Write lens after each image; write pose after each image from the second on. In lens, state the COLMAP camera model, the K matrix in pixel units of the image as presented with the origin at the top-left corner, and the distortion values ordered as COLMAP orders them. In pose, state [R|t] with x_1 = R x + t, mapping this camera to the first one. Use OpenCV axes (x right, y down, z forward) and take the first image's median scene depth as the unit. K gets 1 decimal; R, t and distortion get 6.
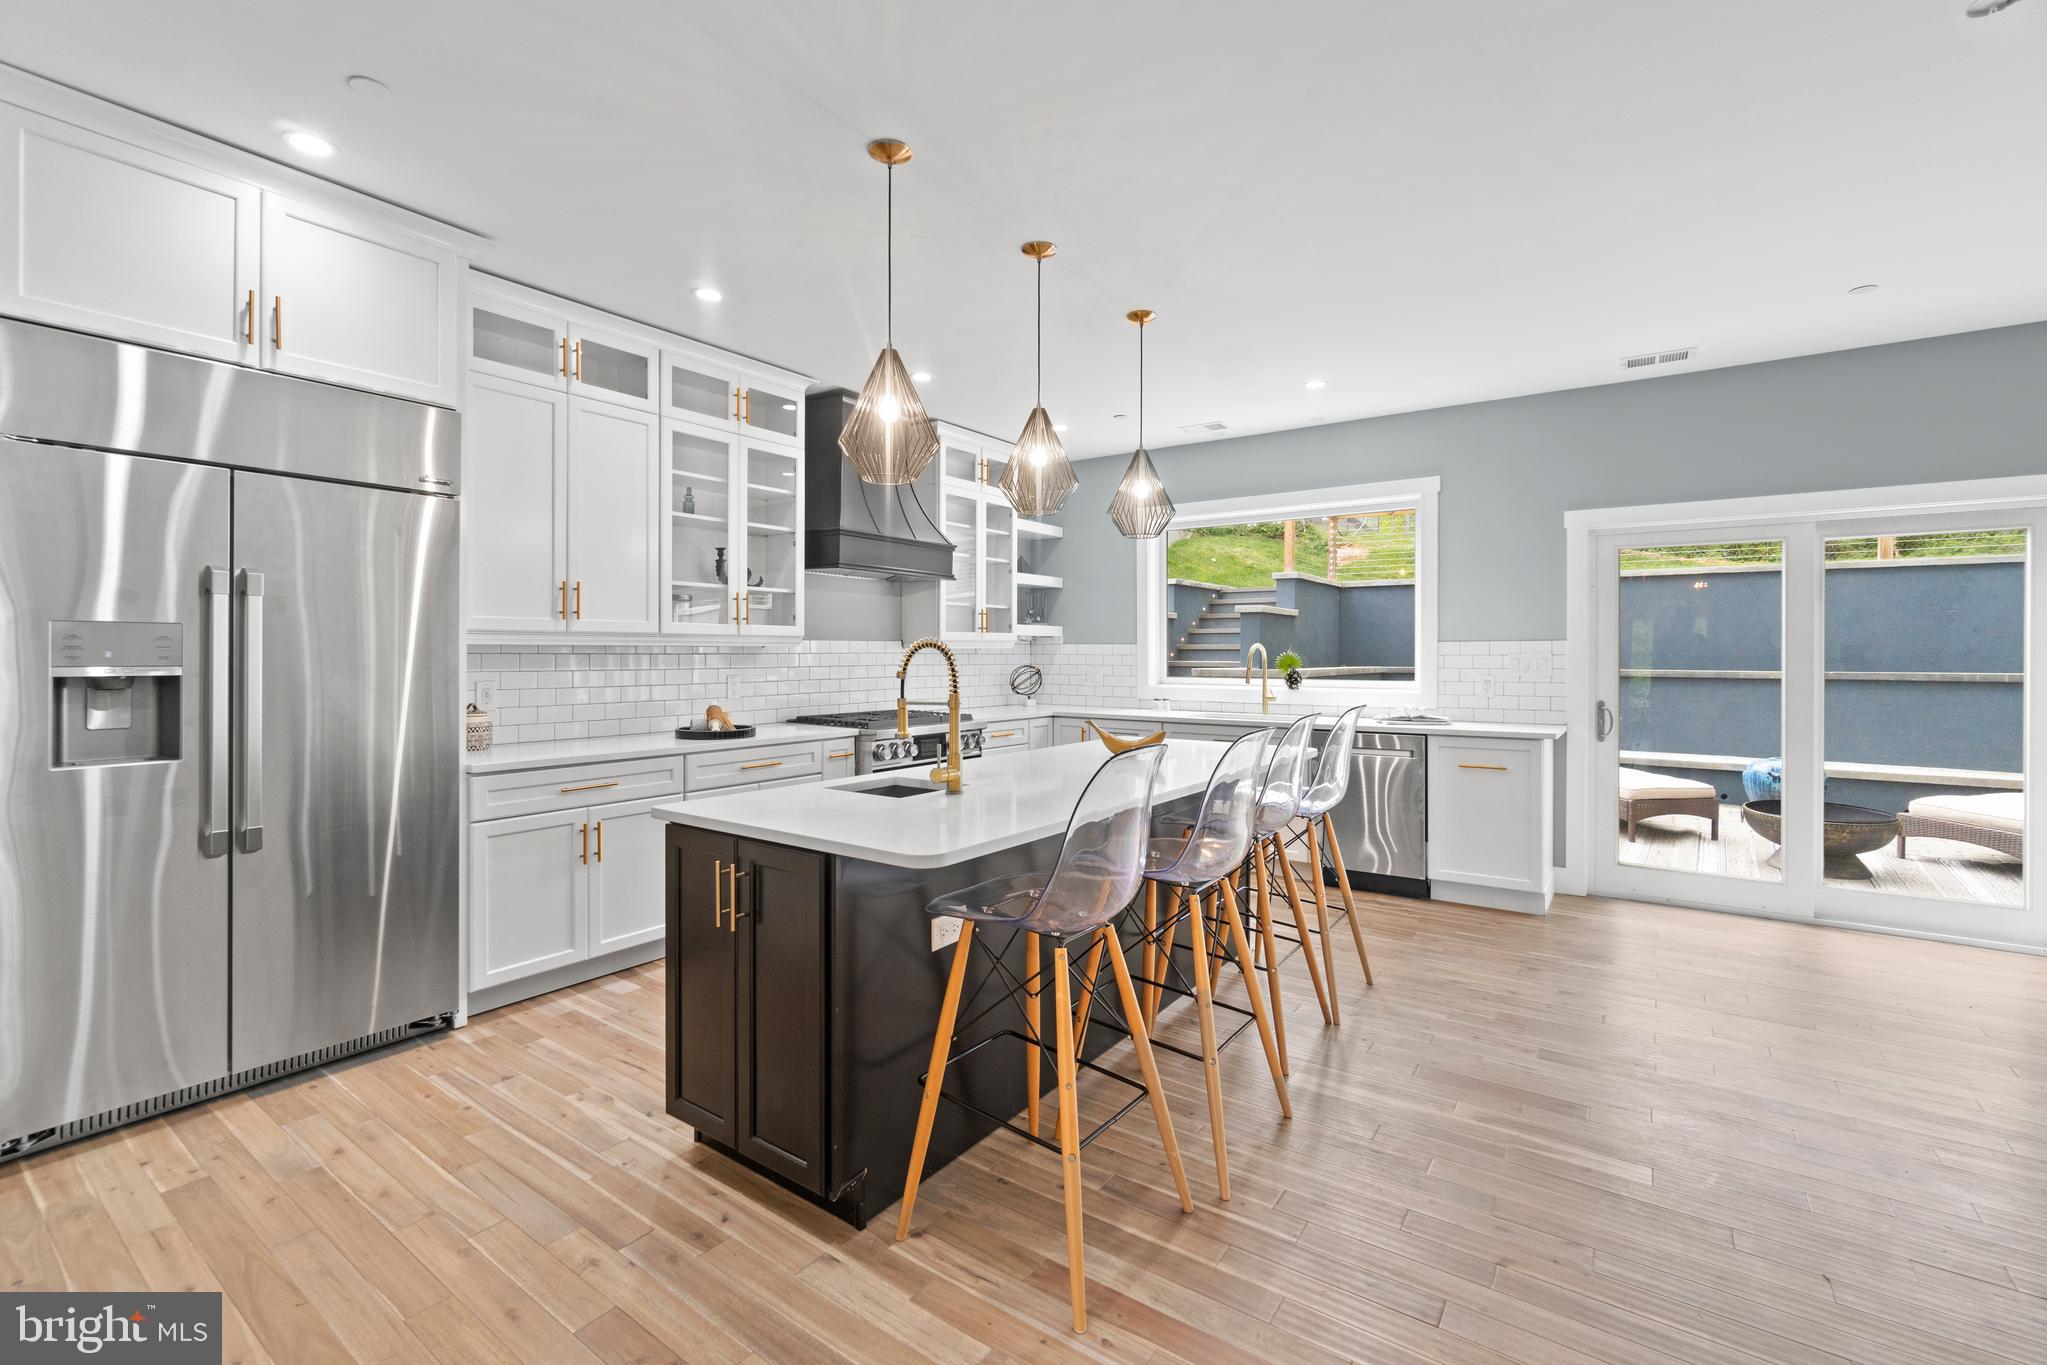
lens RADIAL K [[887.3, 0, 1024.5], [0, 887.3, 650.9], [0, 0, 1]] dist [-0.002821, -0.000386]
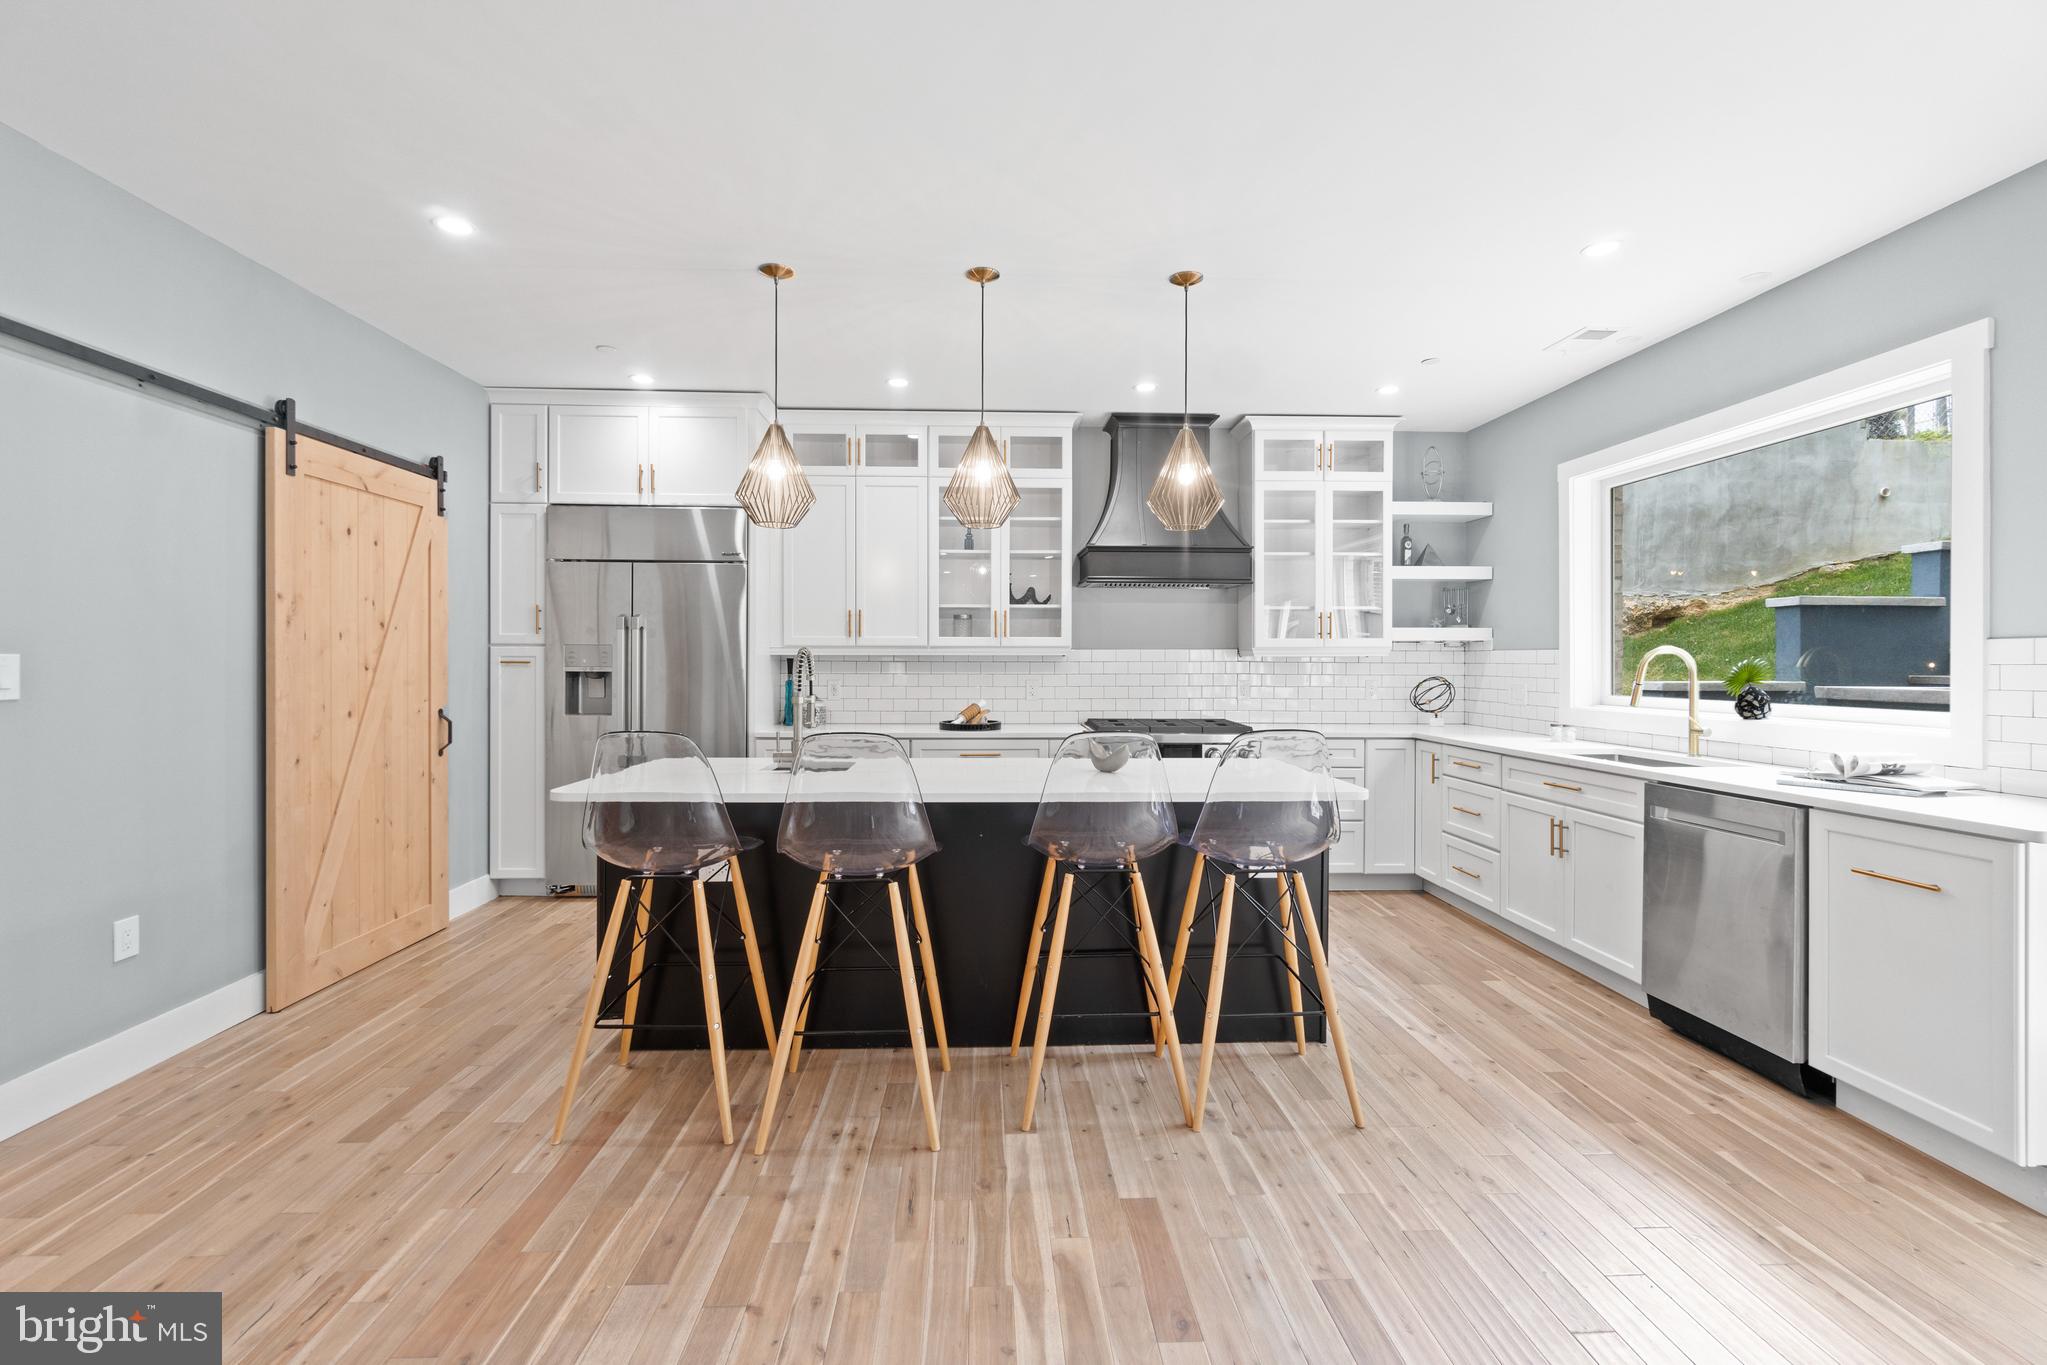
lens RADIAL K [[887.3, 0, 1010.6], [0, 887.3, 665.6], [0, 0, 1]] dist [-0.000885, 0.000388]
pose [[0.612025, 0.004147, -0.790828, 0.591102], [0.000606, 0.999984, 0.005712, 0.001736], [0.790838, -0.003975, 0.612012, 0.262777]]
